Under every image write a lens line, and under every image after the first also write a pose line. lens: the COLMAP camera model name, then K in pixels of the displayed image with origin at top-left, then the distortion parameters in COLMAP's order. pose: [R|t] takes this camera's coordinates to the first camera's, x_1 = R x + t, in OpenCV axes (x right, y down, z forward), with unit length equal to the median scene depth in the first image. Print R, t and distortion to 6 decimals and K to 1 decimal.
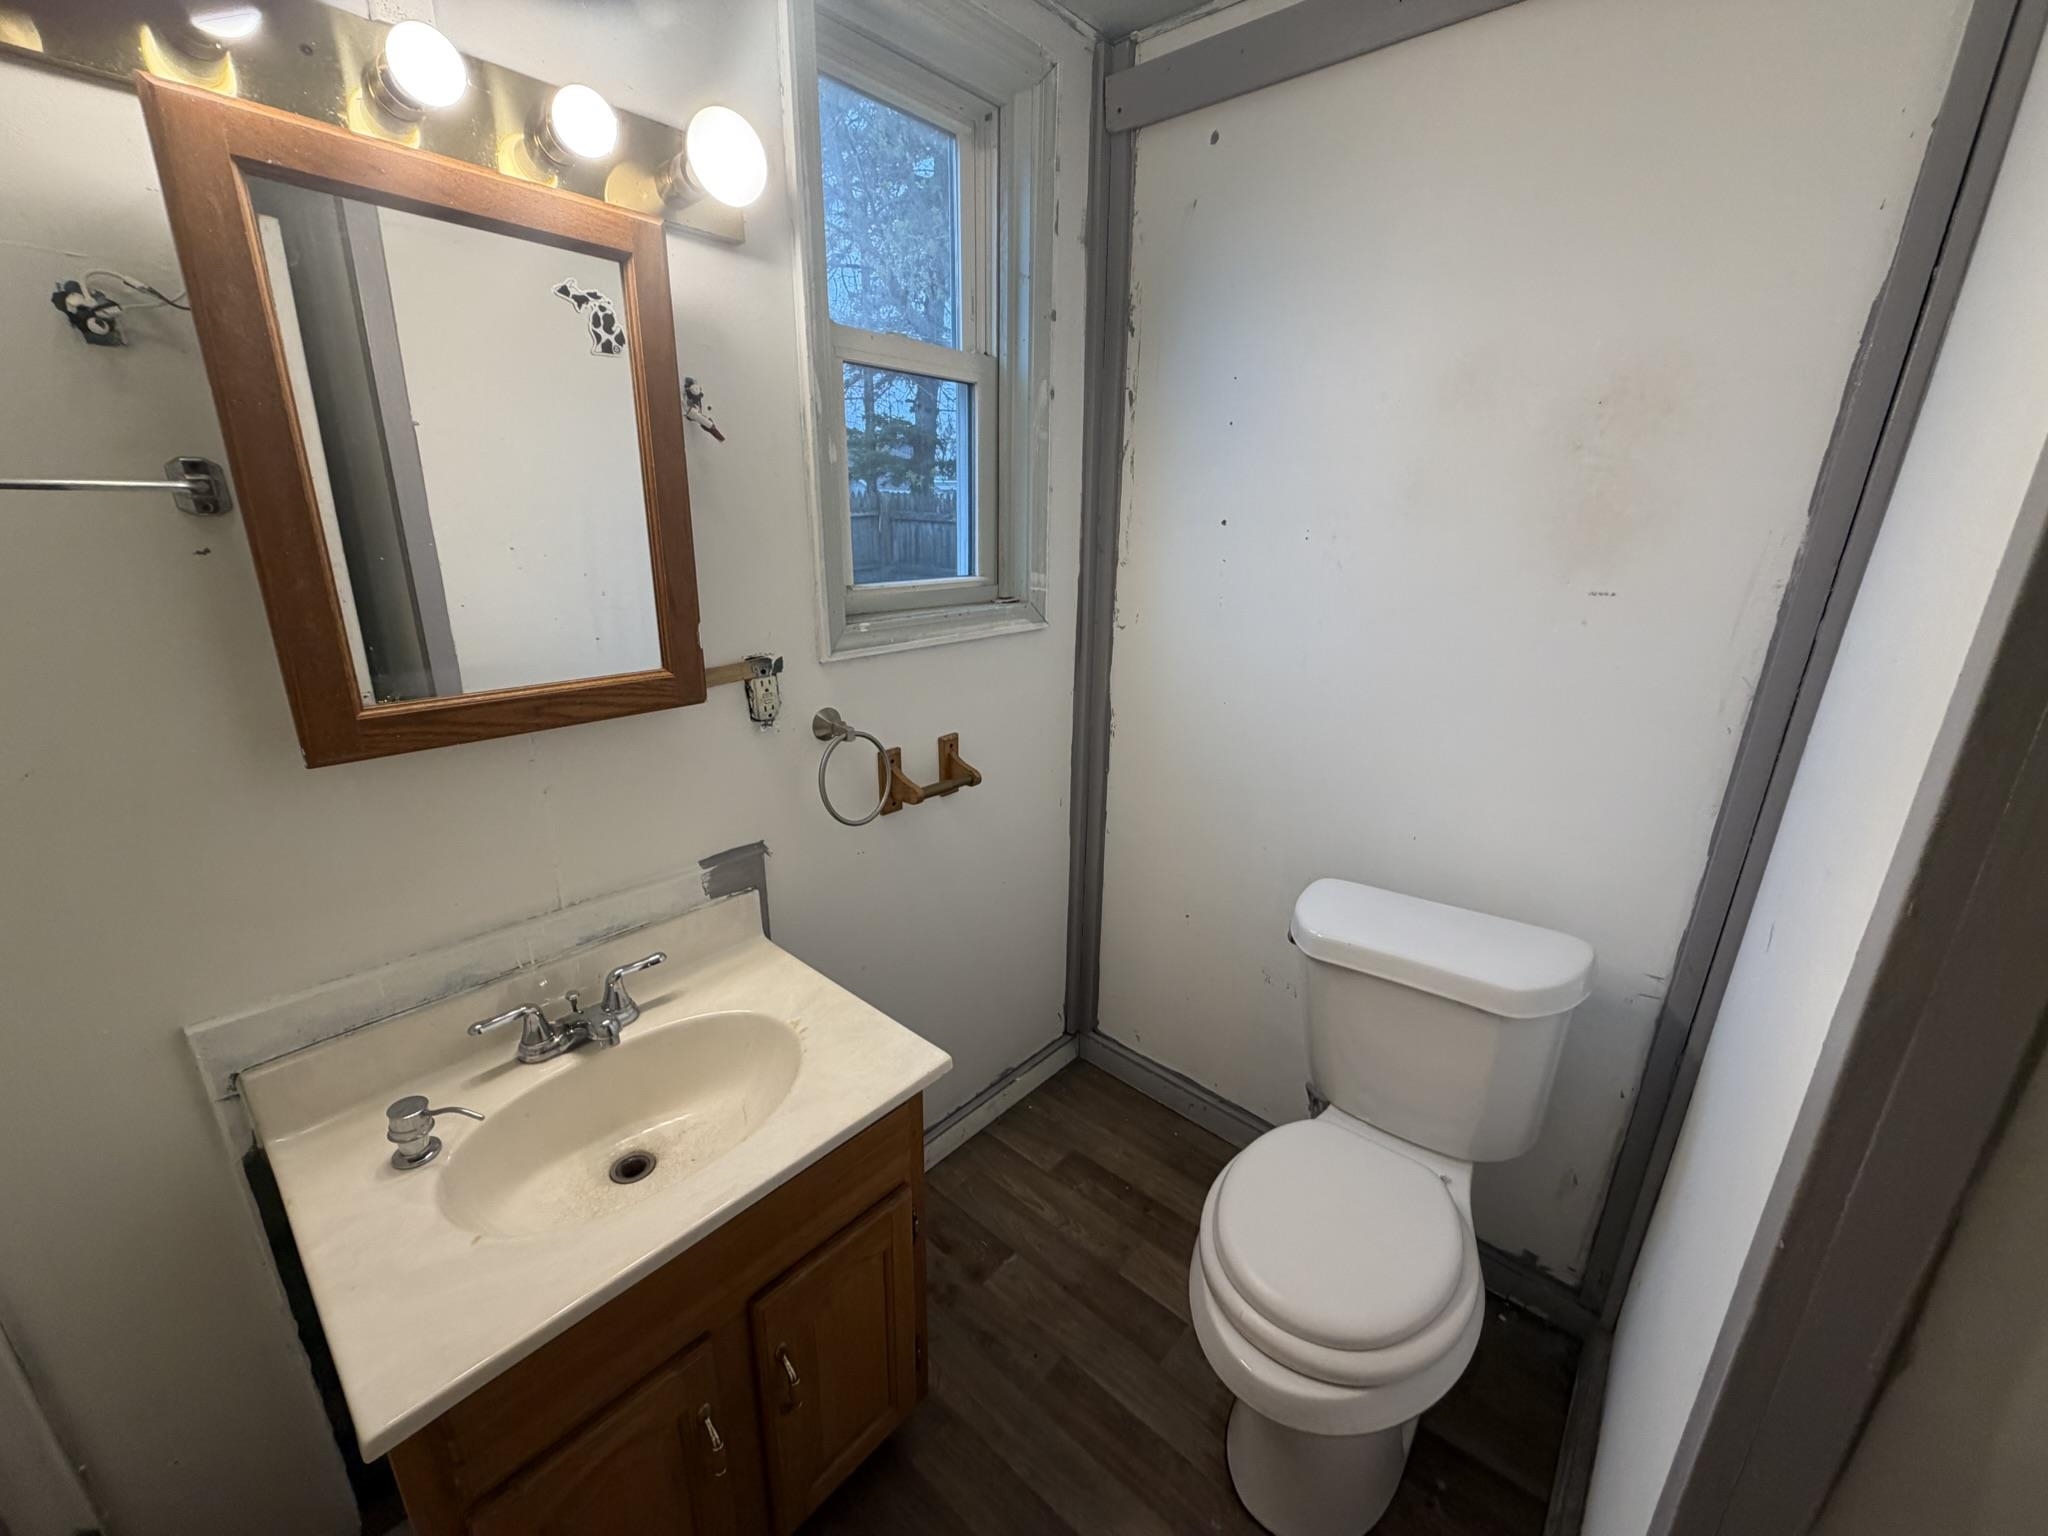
lens RADIAL K [[812.9, 0, 1021.9], [0, 812.9, 770.7], [0, 0, 1]] dist [-0.002461, -0.000758]
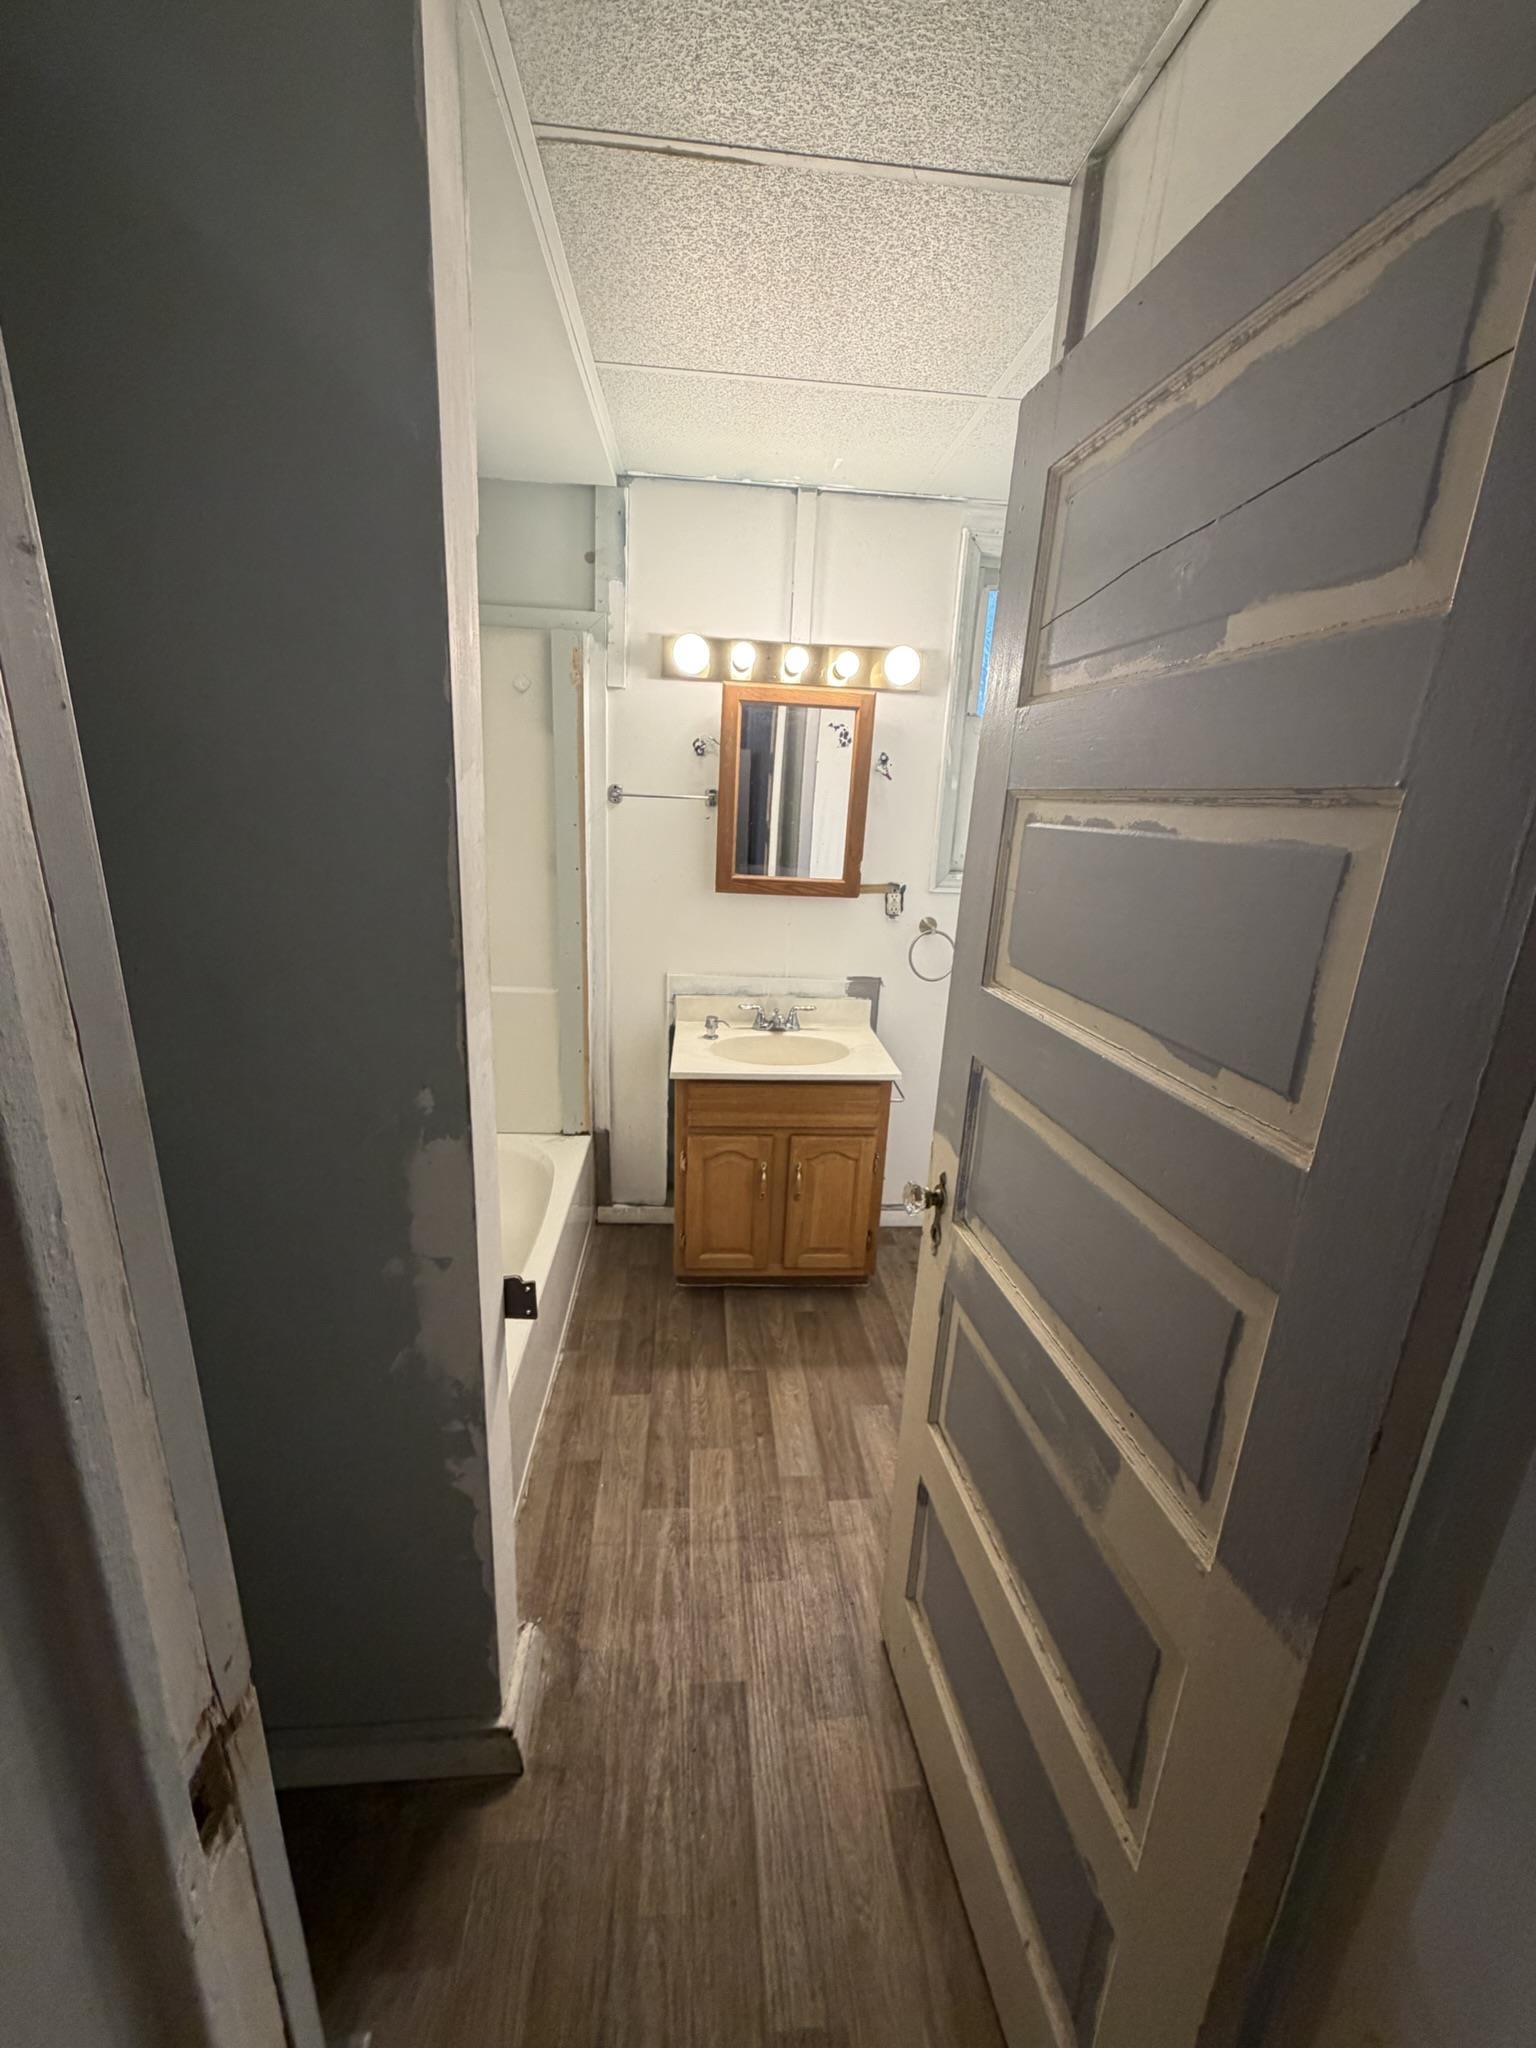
lens RADIAL K [[812.9, 0, 767.7], [0, 812.9, 1026.3], [0, 0, 1]] dist [-0.002461, -0.000758]
pose [[0.716738, 0.204987, -0.666533, 1.014433], [-0.244238, 0.969069, 0.035394, 0.244875], [0.653172, 0.137424, 0.744635, -0.771485]]
